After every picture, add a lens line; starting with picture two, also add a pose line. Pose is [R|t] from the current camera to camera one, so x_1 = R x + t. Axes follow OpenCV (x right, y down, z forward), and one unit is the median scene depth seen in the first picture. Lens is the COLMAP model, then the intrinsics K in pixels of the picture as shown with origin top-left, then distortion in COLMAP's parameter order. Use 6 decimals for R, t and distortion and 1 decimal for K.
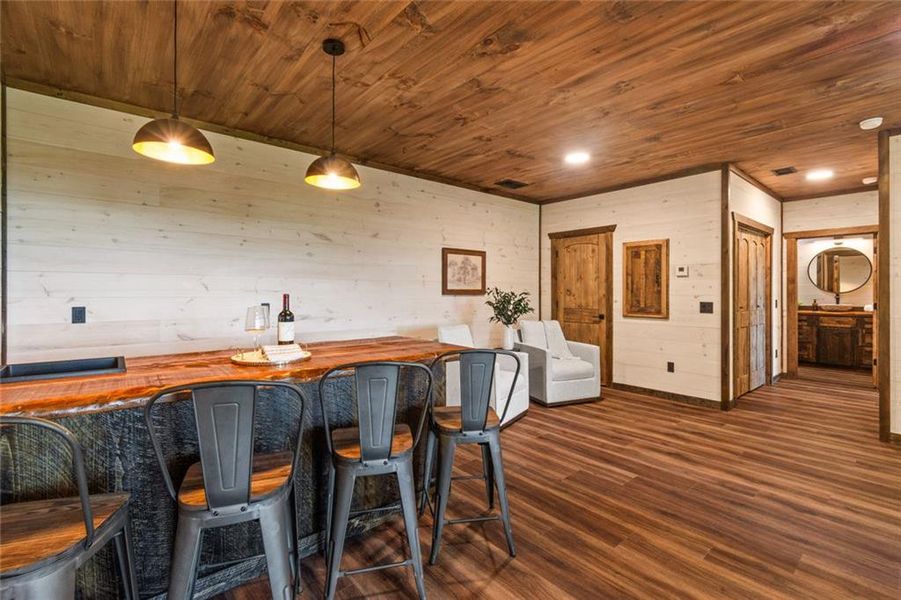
lens RADIAL K [[400.2, 0, 450.1], [0, 400.2, 296.0], [0, 0, 1]] dist [0.001810, -0.000482]
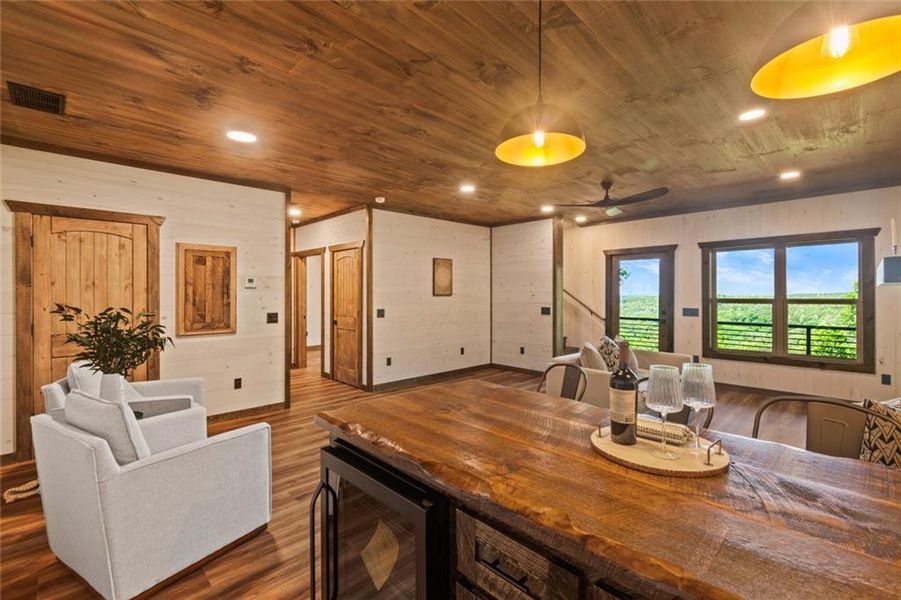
lens RADIAL K [[400.2, 0, 454.5], [0, 400.2, 293.9], [0, 0, 1]] dist [0.001810, -0.000482]
pose [[-0.065649, -0.001686, 0.997841, -0.418231], [0.013691, 0.999903, 0.002590, -0.028807], [-0.997749, 0.013831, -0.065620, 0.546142]]
